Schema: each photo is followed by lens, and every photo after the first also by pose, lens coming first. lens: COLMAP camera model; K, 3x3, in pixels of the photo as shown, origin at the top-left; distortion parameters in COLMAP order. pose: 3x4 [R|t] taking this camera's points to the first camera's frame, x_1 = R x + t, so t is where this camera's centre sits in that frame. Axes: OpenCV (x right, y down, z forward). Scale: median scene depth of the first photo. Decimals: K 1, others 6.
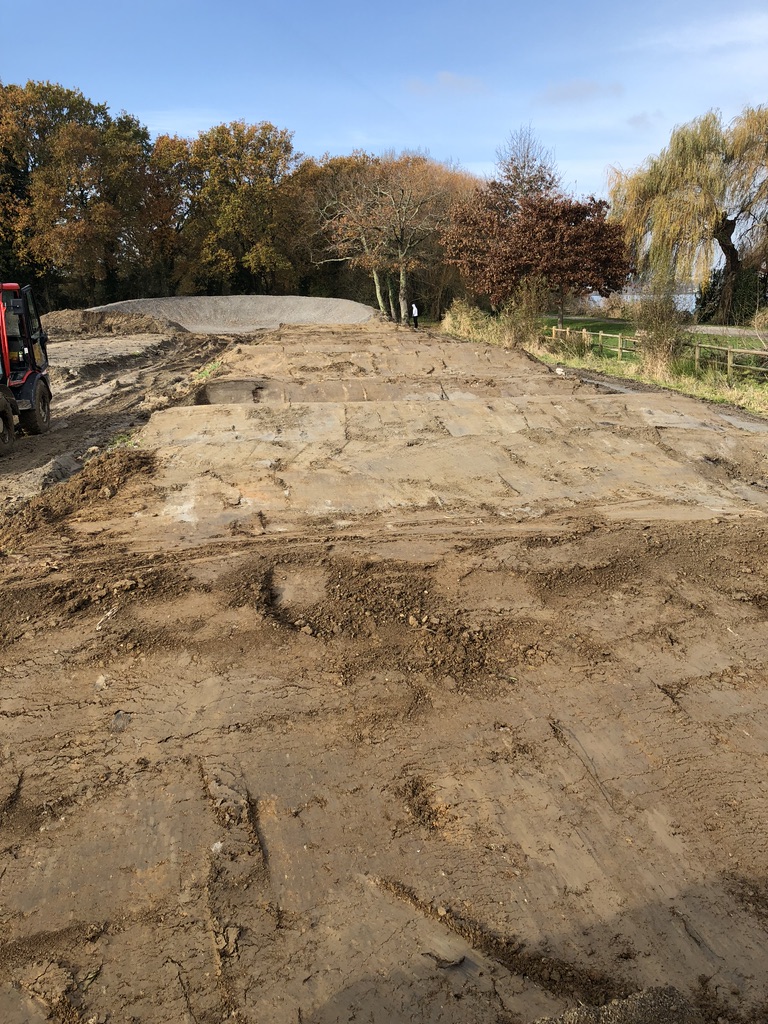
lens RADIAL K [[842.4, 0, 386.7], [0, 842.4, 489.8], [0, 0, 1]] dist [0.033199, -0.034601]
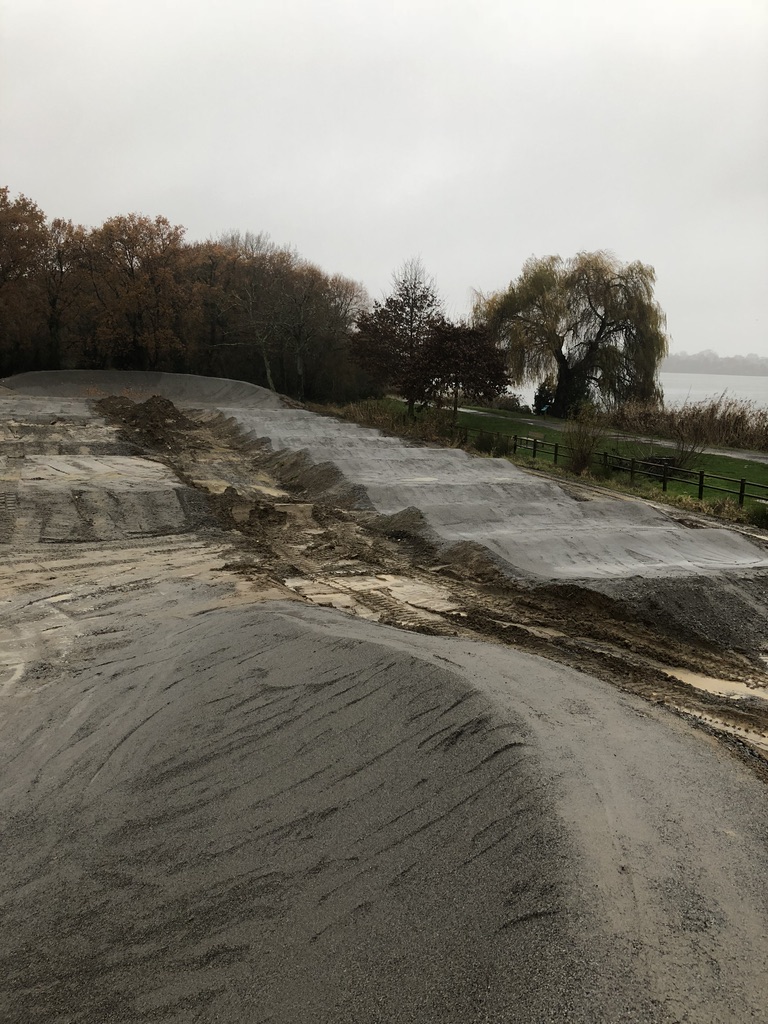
lens RADIAL K [[842.4, 0, 392.2], [0, 842.4, 509.4], [0, 0, 1]] dist [0.033199, -0.034601]
pose [[0.970026, 0.008720, 0.242846, -0.213371], [0.003633, 0.998724, -0.050374, 0.004336], [-0.242975, 0.049747, 0.968756, -0.223426]]
